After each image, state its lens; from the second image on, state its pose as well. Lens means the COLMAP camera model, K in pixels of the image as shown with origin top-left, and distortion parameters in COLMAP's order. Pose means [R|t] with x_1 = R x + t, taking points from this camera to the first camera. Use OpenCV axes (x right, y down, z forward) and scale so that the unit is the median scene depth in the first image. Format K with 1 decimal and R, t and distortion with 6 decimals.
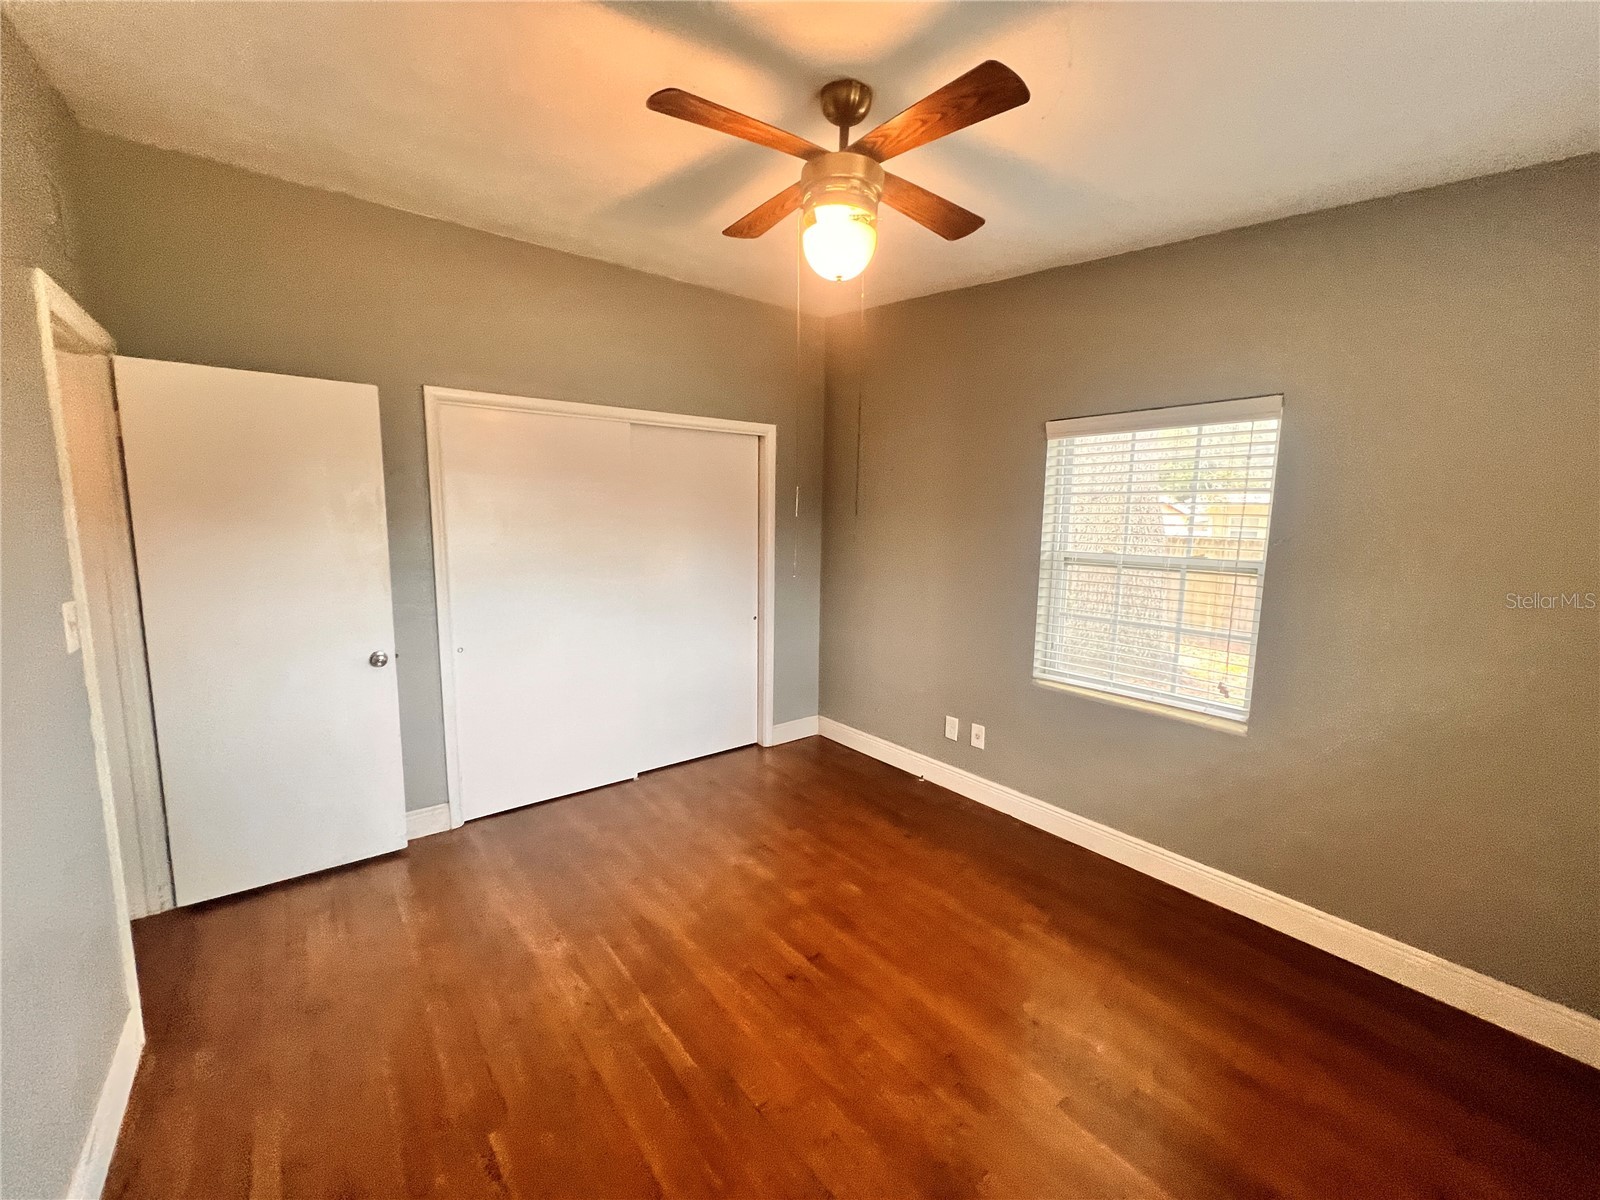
lens RADIAL K [[638.3, 0, 794.4], [0, 638.3, 599.6], [0, 0, 1]] dist [0.000607, -0.000045]
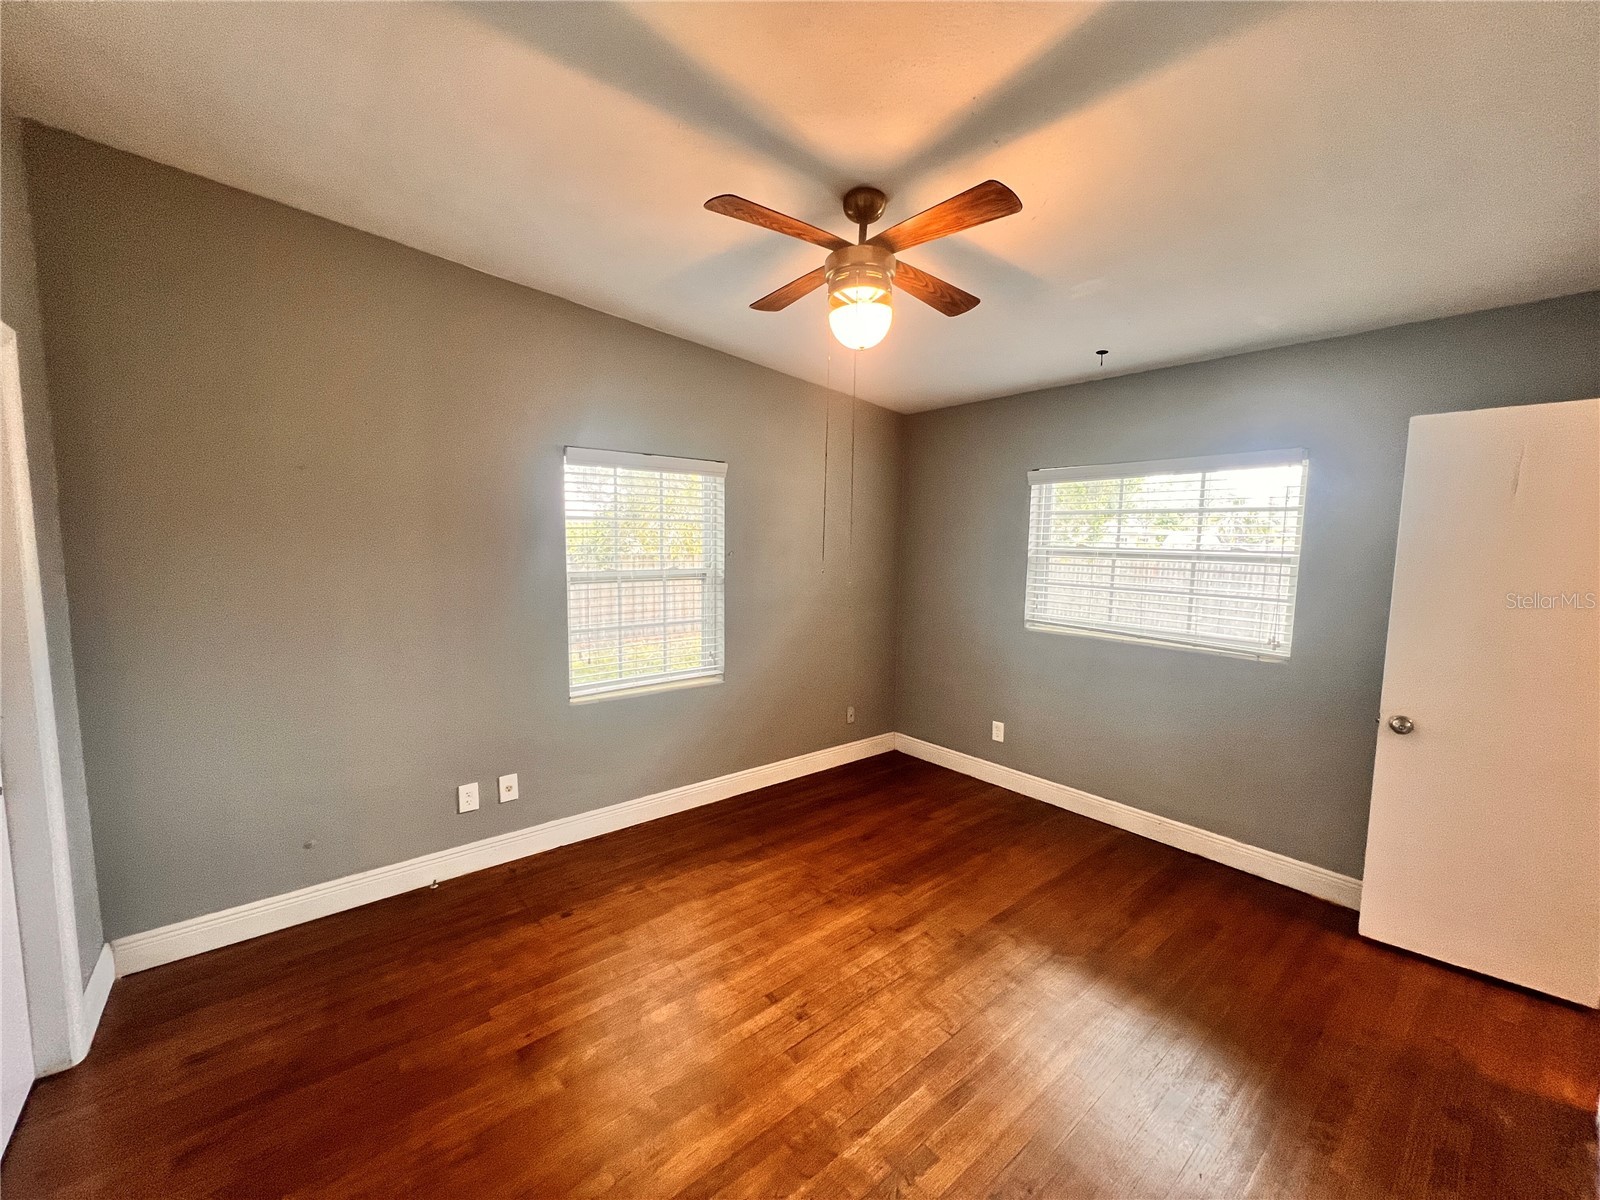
lens RADIAL K [[638.3, 0, 794.4], [0, 638.3, 599.6], [0, 0, 1]] dist [0.000607, -0.000045]
pose [[-0.026846, -0.109839, 0.993587, -0.777103], [0.114629, 0.987050, 0.112214, -0.131050], [-0.993046, 0.116906, -0.013908, 0.808680]]
